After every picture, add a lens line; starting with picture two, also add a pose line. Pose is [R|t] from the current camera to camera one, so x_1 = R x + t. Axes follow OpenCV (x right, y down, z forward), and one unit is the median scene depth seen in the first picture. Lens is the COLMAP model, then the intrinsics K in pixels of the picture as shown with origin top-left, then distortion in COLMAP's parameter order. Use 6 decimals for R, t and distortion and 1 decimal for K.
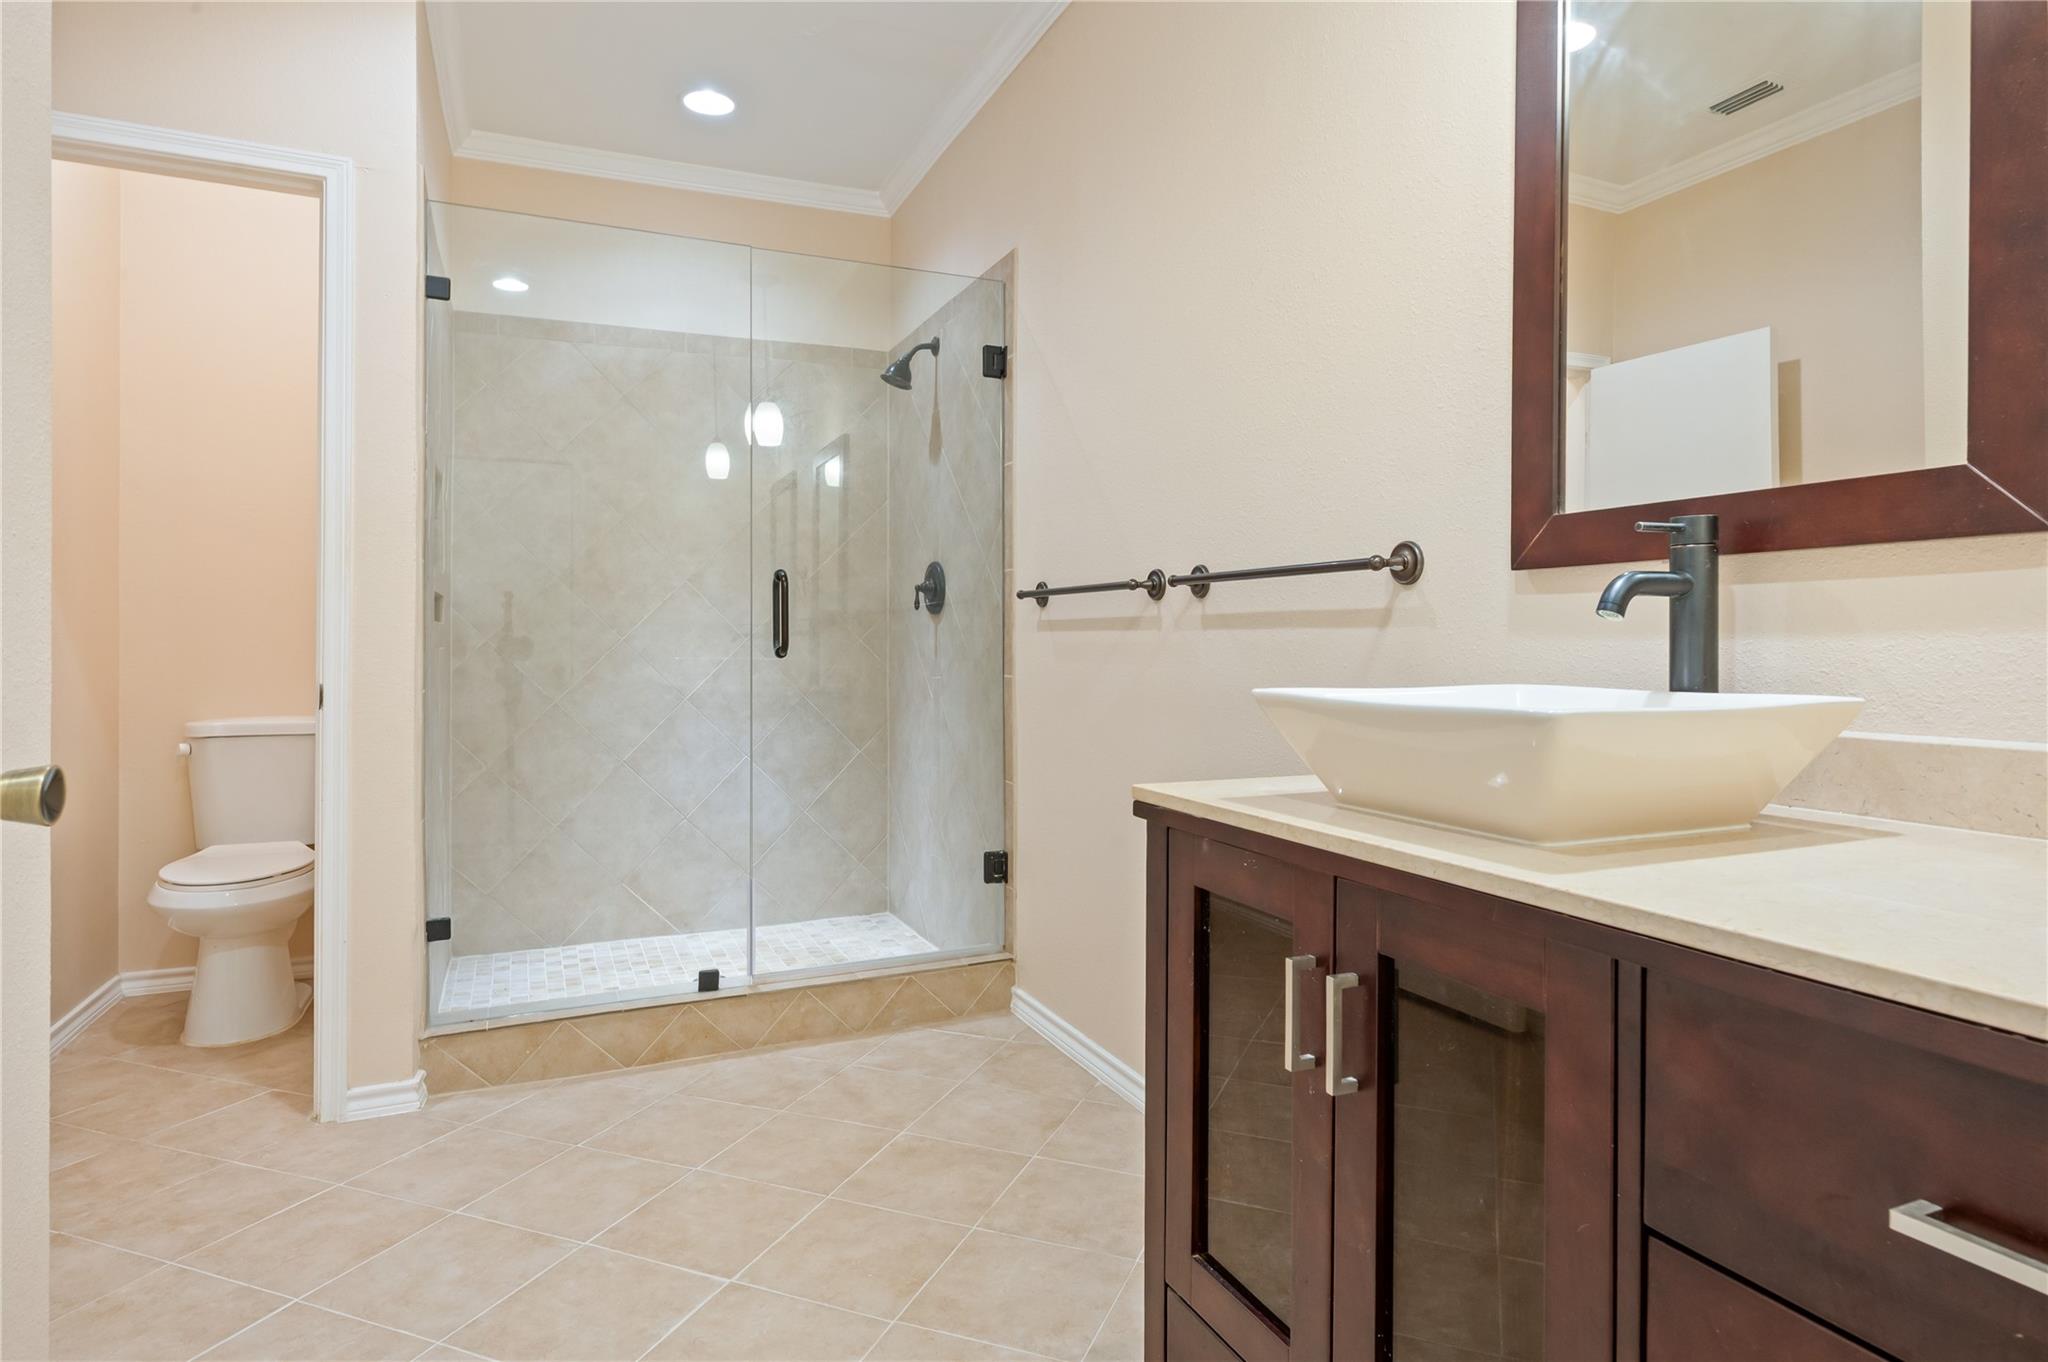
lens RADIAL K [[1143.8, 0, 1019.2], [0, 1143.8, 639.2], [0, 0, 1]] dist [0.005026, 0.000356]
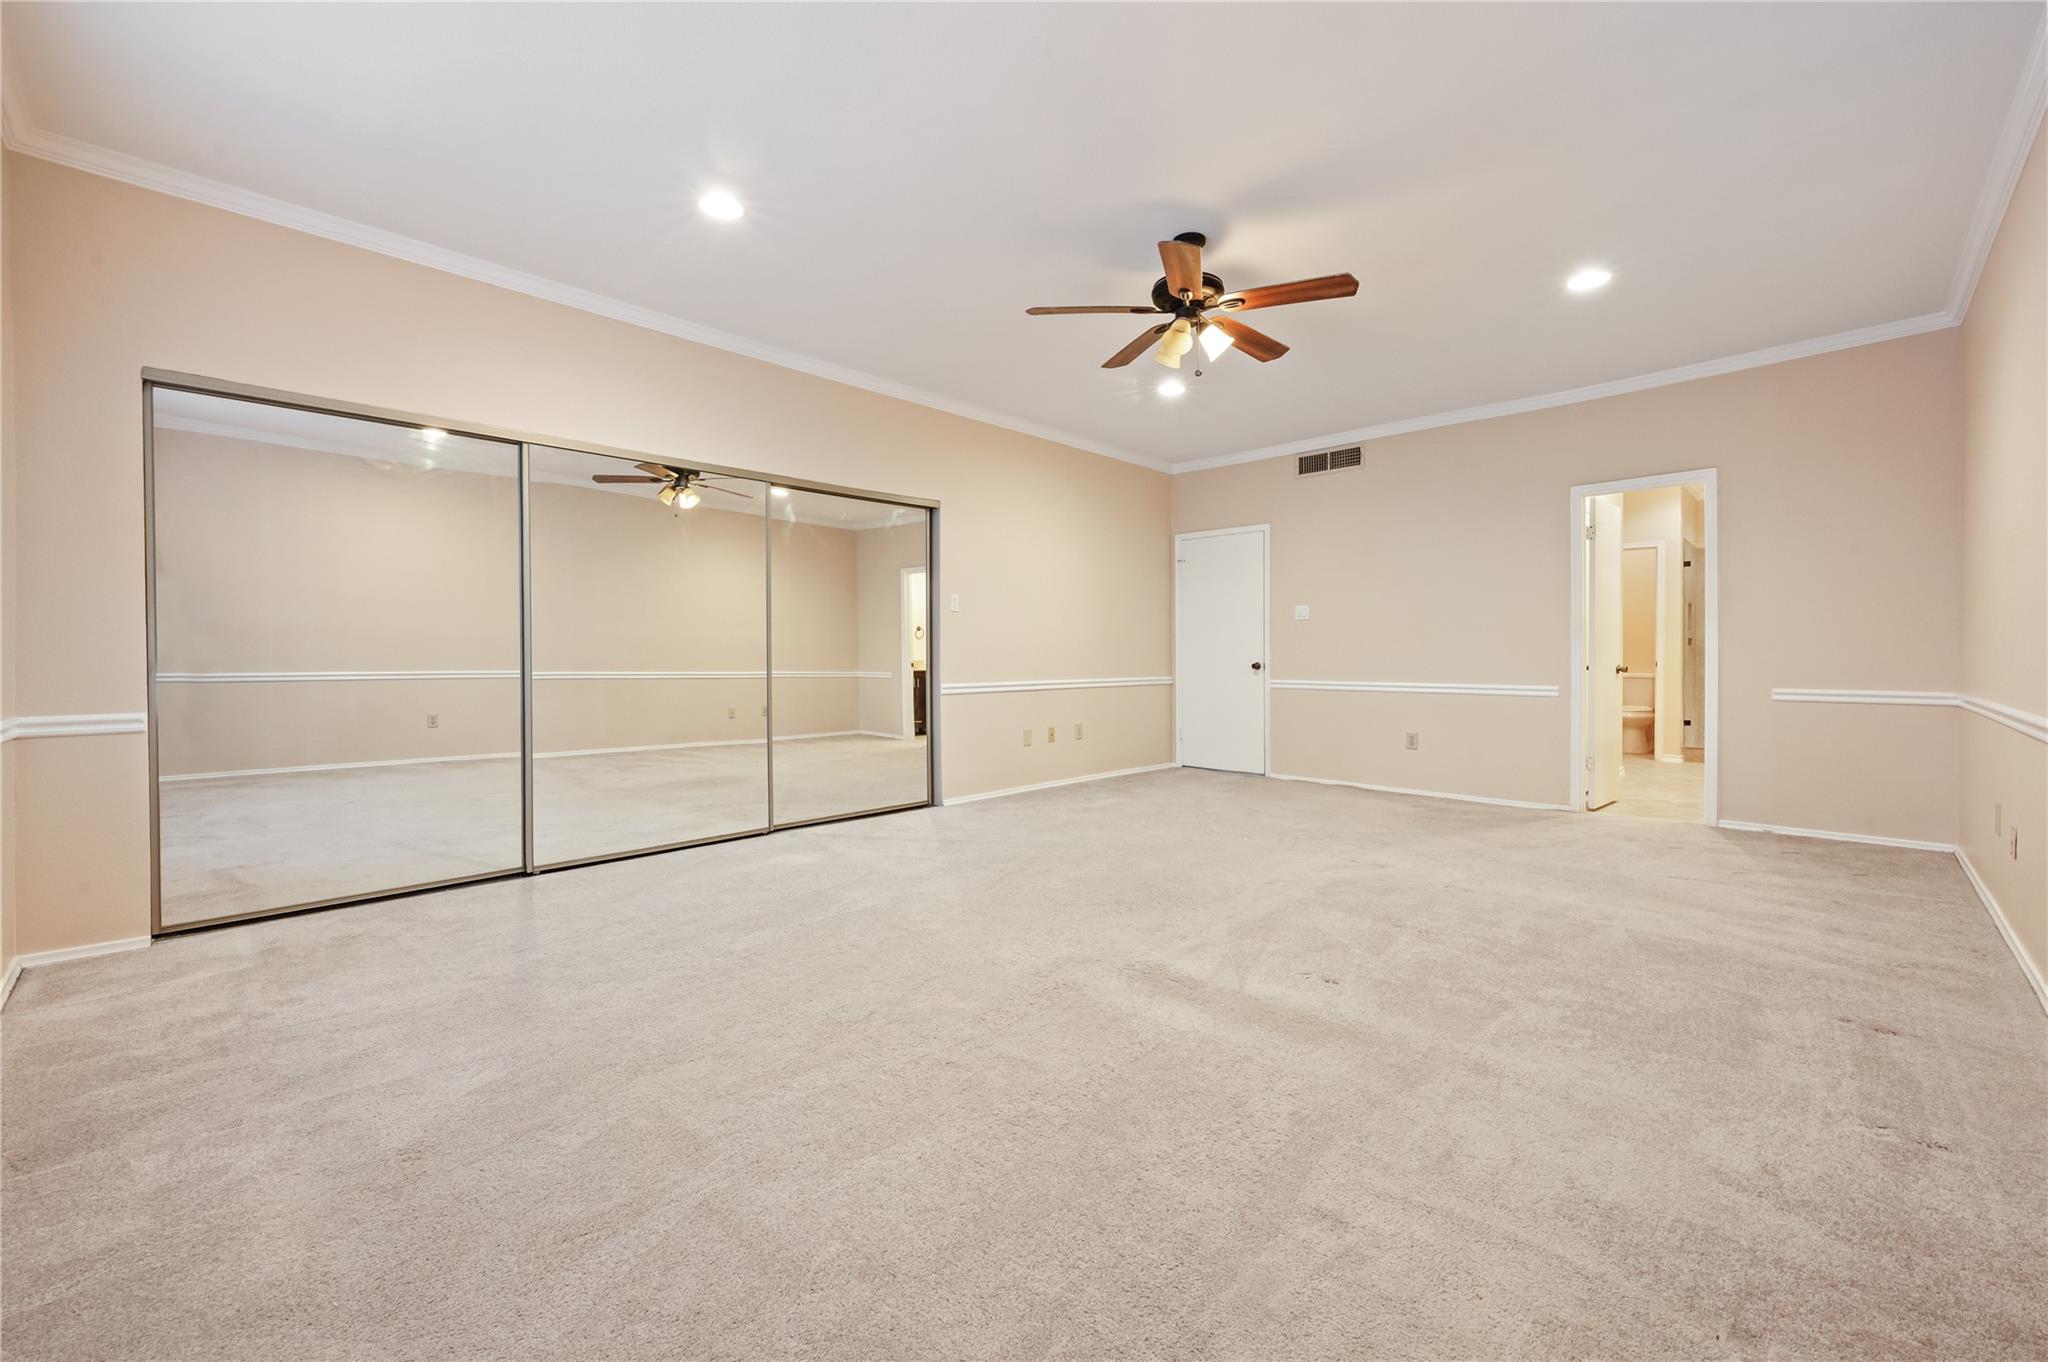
lens RADIAL K [[818.2, 0, 1049.6], [0, 818.2, 677.9], [0, 0, 1]] dist [-0.000698, 0.000815]
pose [[0.379889, 0.015357, -0.924905, 0.762041], [0.007125, 0.999784, 0.019527, 0.011521], [0.925005, -0.014008, 0.379698, -1.270043]]
